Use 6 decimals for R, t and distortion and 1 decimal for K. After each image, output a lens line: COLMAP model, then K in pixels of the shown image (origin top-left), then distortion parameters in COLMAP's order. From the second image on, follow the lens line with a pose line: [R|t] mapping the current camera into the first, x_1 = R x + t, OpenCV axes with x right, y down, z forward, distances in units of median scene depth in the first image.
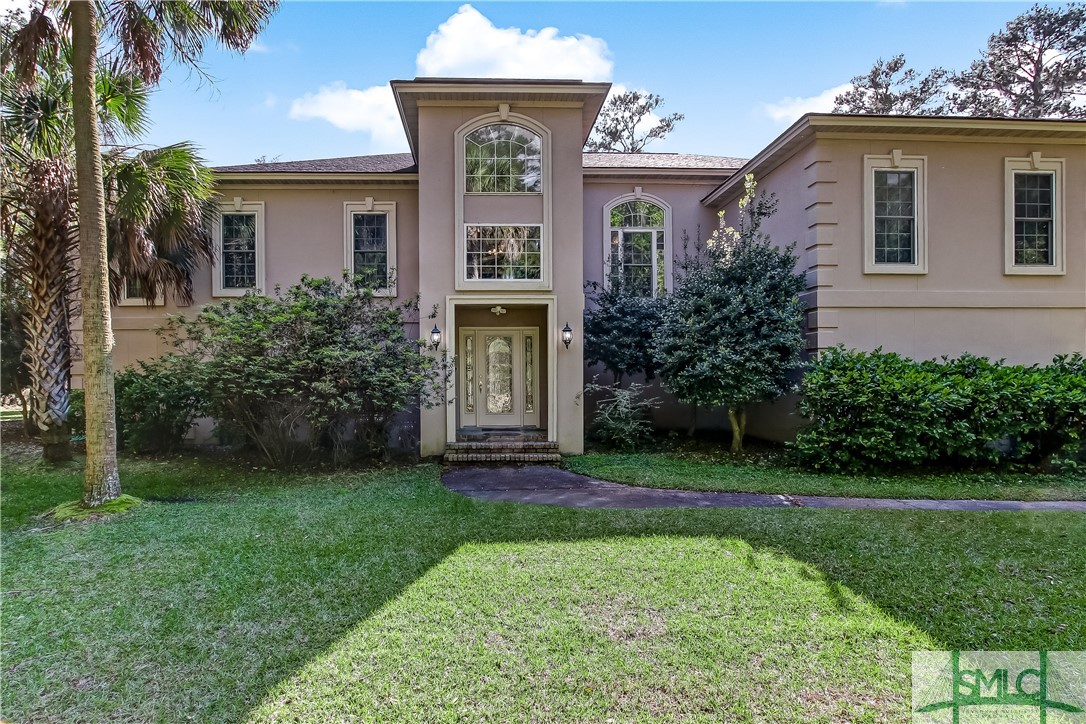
lens RADIAL K [[561.7, 0, 541.1], [0, 561.7, 360.6], [0, 0, 1]] dist [-0.019910, 0.004925]
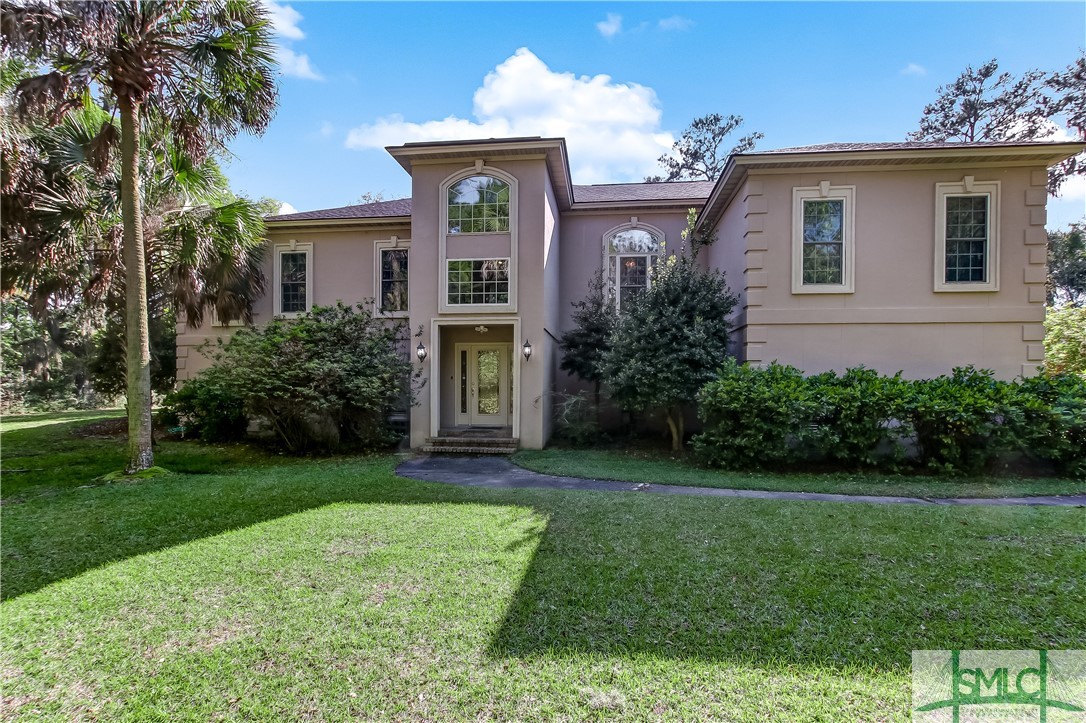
lens RADIAL K [[512.8, 0, 546.7], [0, 512.8, 367.6], [0, 0, 1]] dist [-0.013178, 0.002143]
pose [[0.990872, 0.001955, -0.134793, 0.232325], [-0.002393, 0.999992, -0.003089, -0.003943], [0.134785, 0.003384, 0.990869, -0.080572]]
